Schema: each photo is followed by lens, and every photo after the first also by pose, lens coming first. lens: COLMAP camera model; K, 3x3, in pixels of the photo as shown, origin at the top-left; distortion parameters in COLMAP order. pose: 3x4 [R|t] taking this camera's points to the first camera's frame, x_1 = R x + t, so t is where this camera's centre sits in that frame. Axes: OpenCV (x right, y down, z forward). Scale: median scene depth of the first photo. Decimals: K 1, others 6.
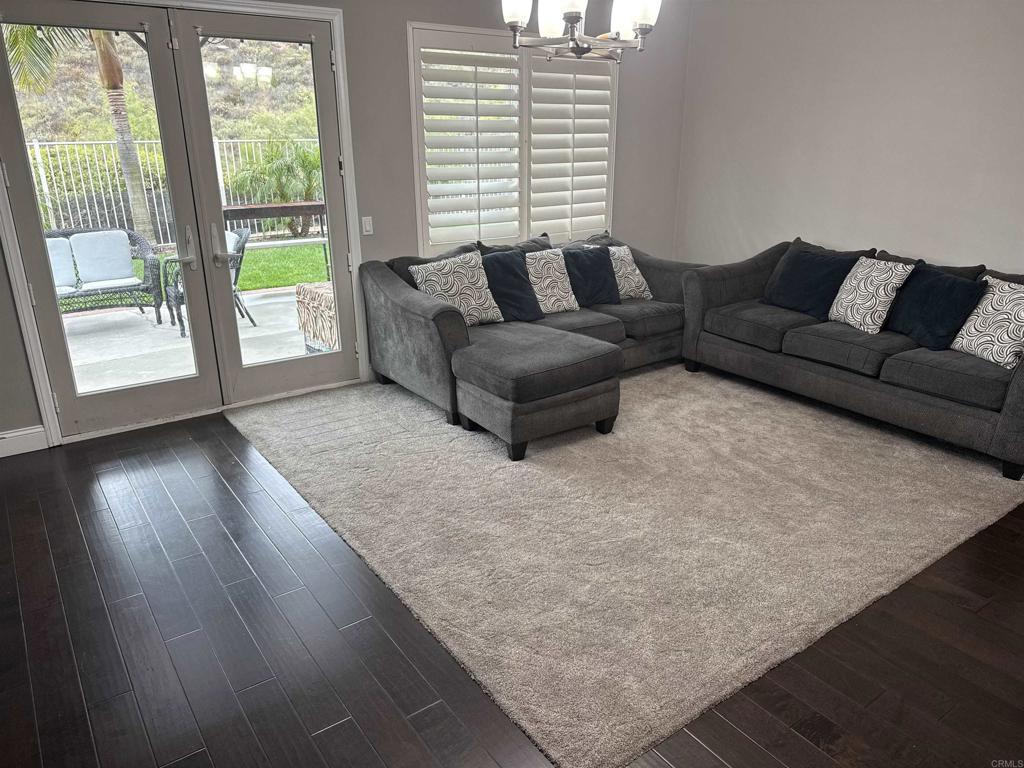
lens RADIAL K [[721.7, 0, 512.0], [0, 721.7, 384.0], [0, 0, 1]] dist [0.126129, -0.231184]
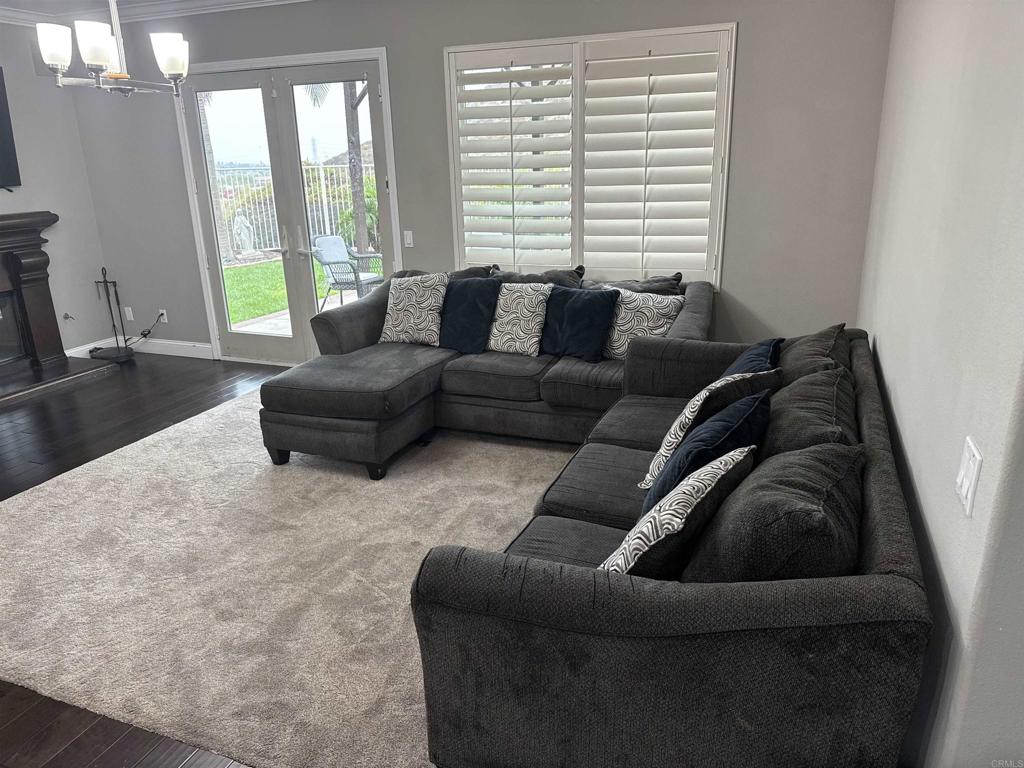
lens RADIAL K [[715.7, 0, 512.0], [0, 715.7, 384.0], [0, 0, 1]] dist [0.057884, 0.002238]
pose [[0.538806, 0.243532, -0.806462, 0.835819], [-0.251835, 0.960091, 0.121671, -0.182254], [0.803908, 0.137538, 0.578633, 0.538231]]
